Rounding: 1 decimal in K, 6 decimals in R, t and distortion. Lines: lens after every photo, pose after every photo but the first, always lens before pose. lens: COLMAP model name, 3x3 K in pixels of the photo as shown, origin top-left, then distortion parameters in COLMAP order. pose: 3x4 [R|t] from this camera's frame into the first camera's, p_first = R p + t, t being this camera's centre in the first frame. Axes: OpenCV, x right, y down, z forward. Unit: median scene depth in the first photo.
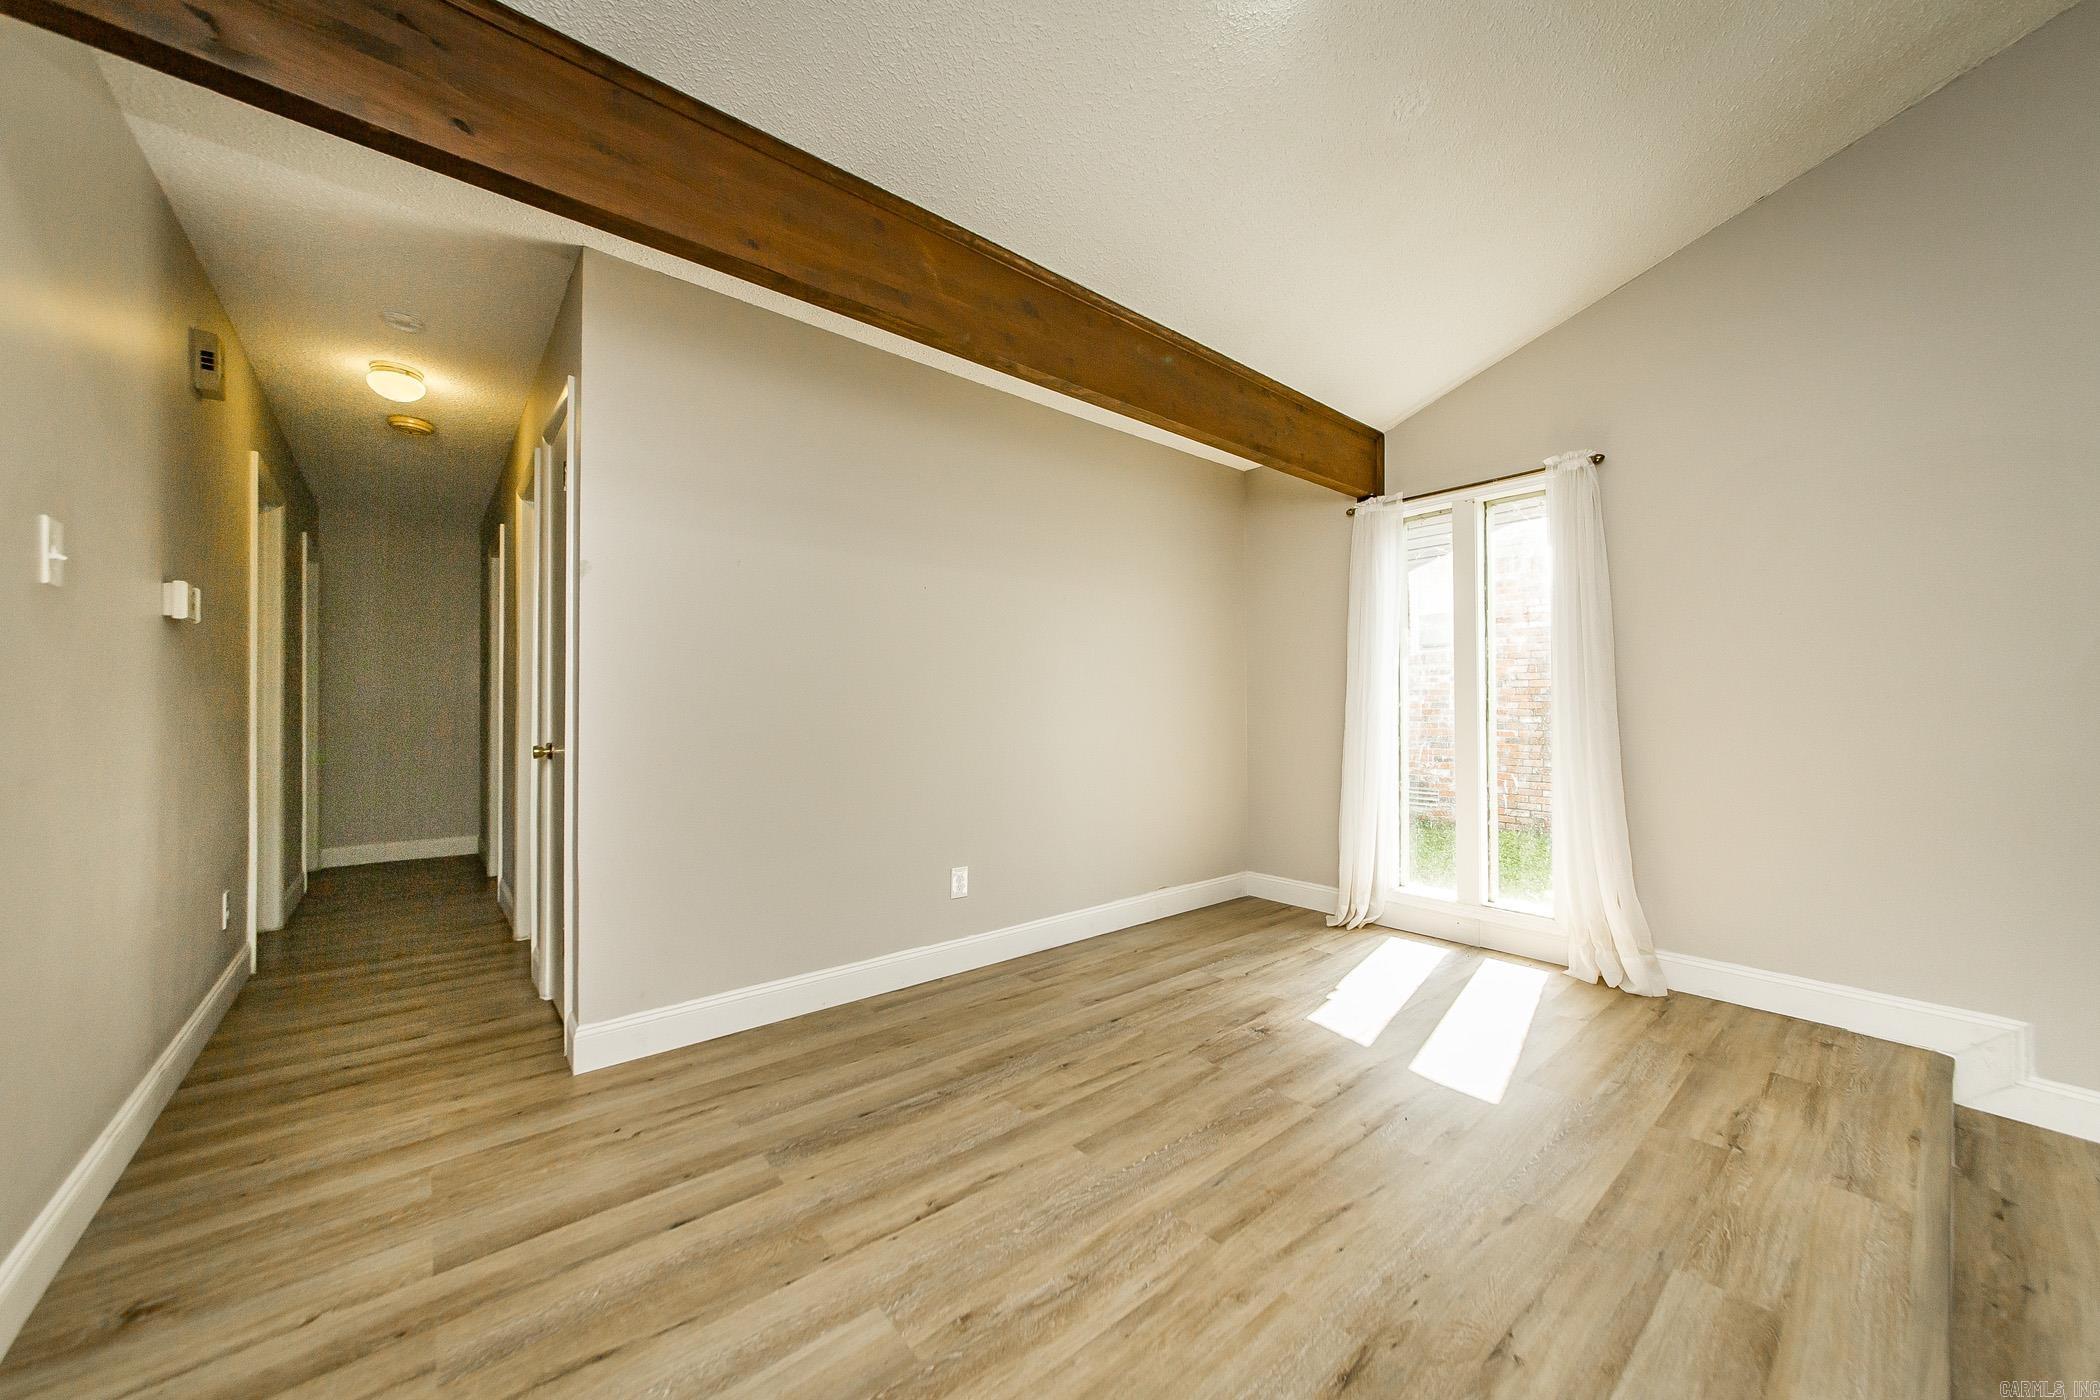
lens RADIAL K [[752.5, 0, 1049.8], [0, 752.5, 699.8], [0, 0, 1]] dist [-0.002275, 0.000102]
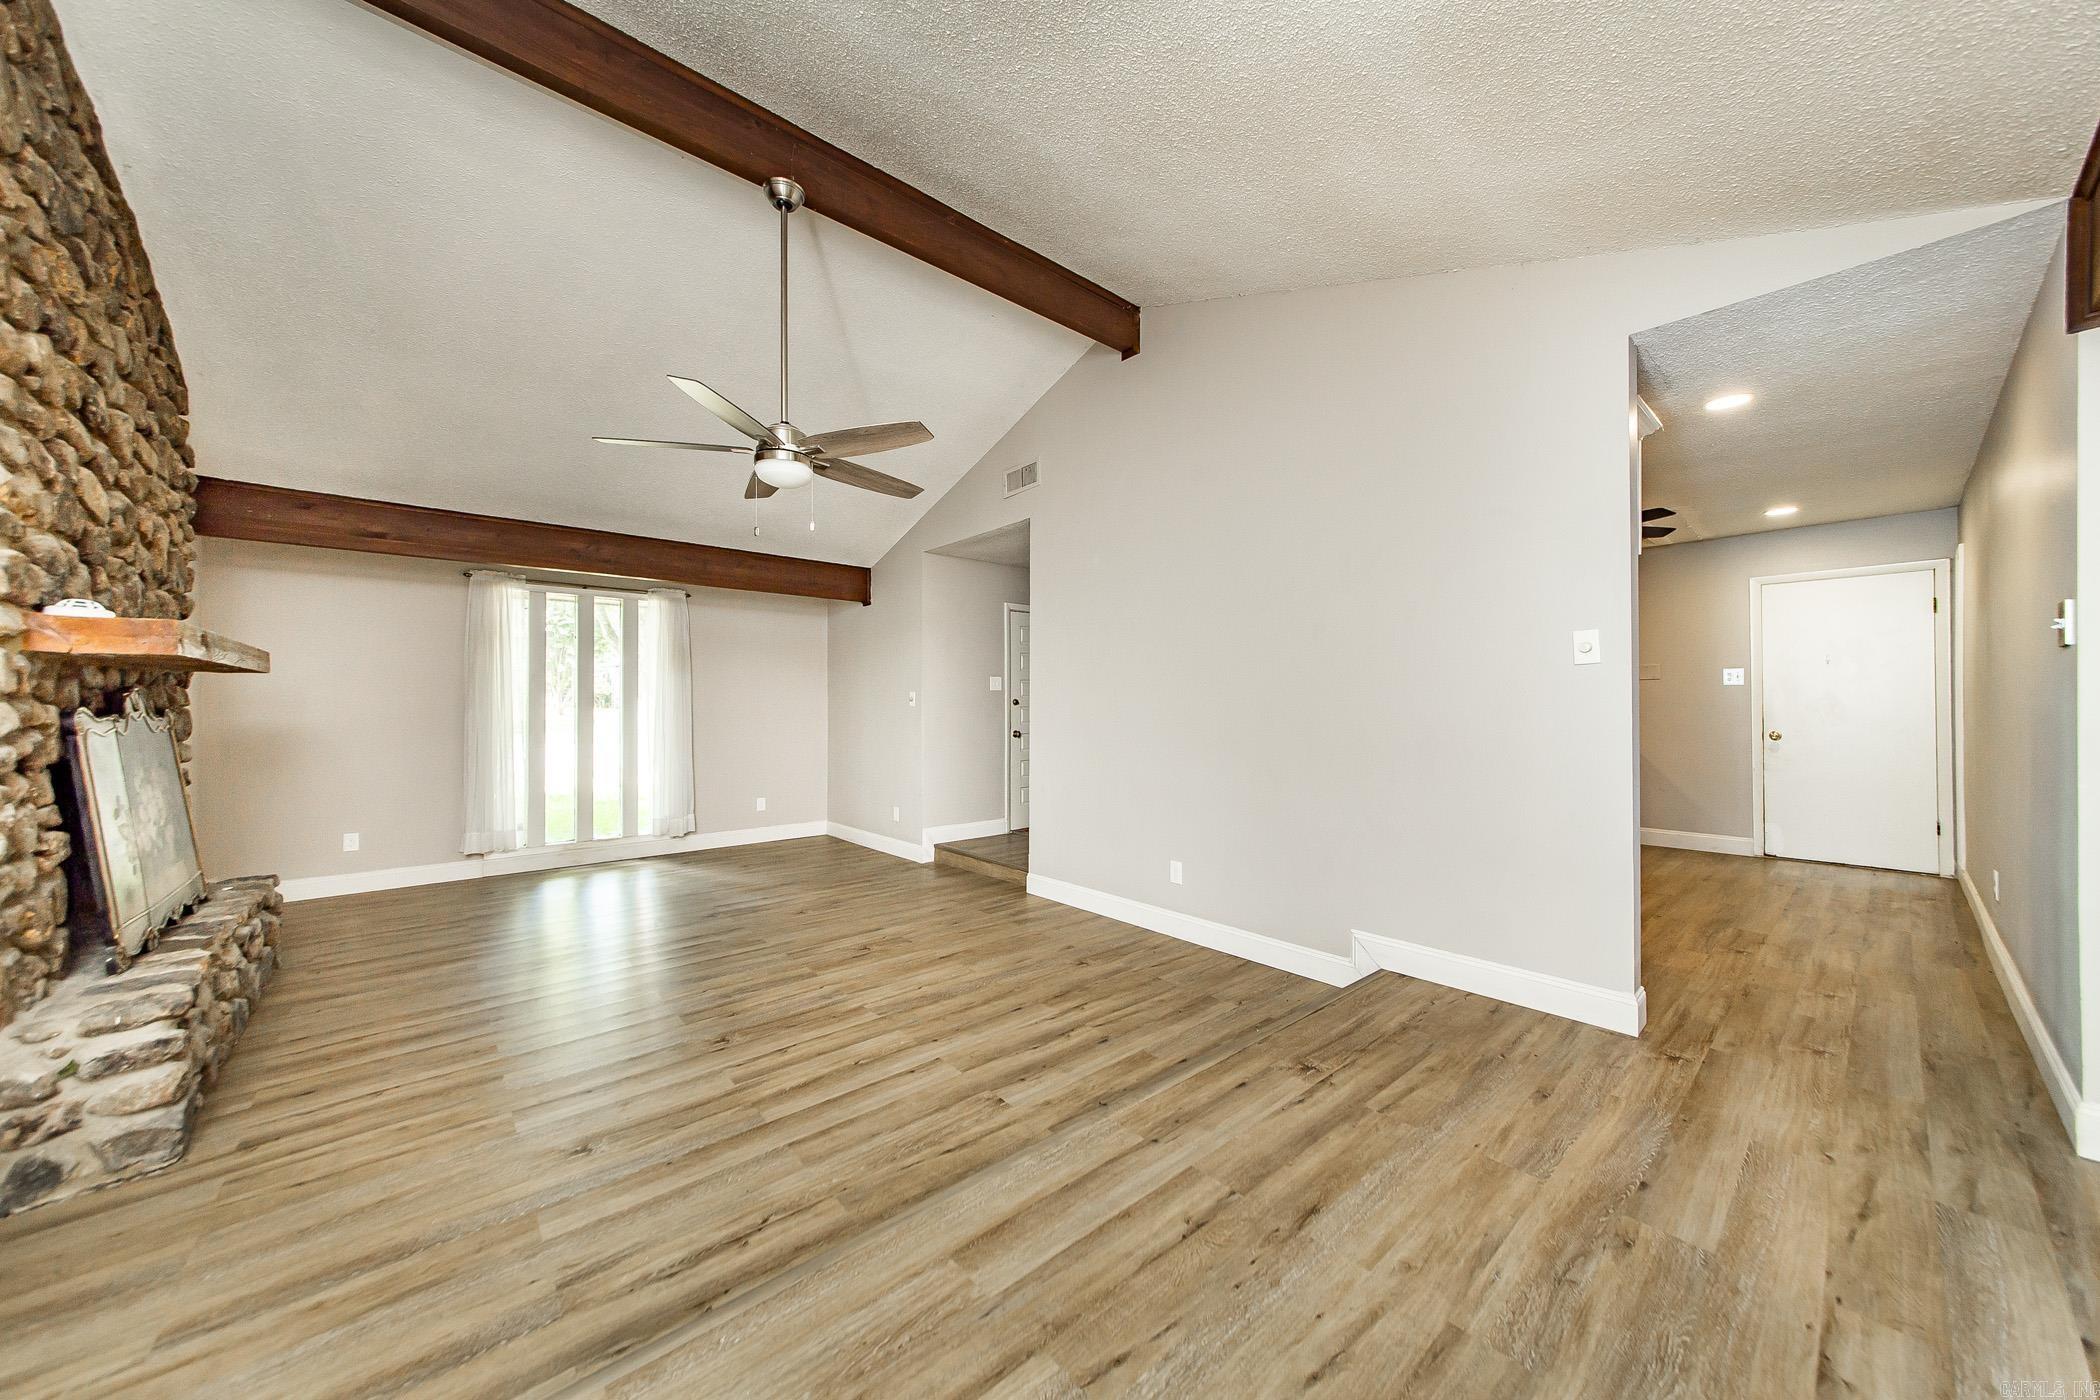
lens RADIAL K [[731.7, 0, 1047.7], [0, 731.7, 700.5], [0, 0, 1]] dist [0.005610, 0.000275]
pose [[-0.999741, 0.001951, -0.022695, 0.574561], [0.002292, 0.999885, -0.014988, -0.022726], [0.022663, -0.015036, -0.999630, 1.481451]]
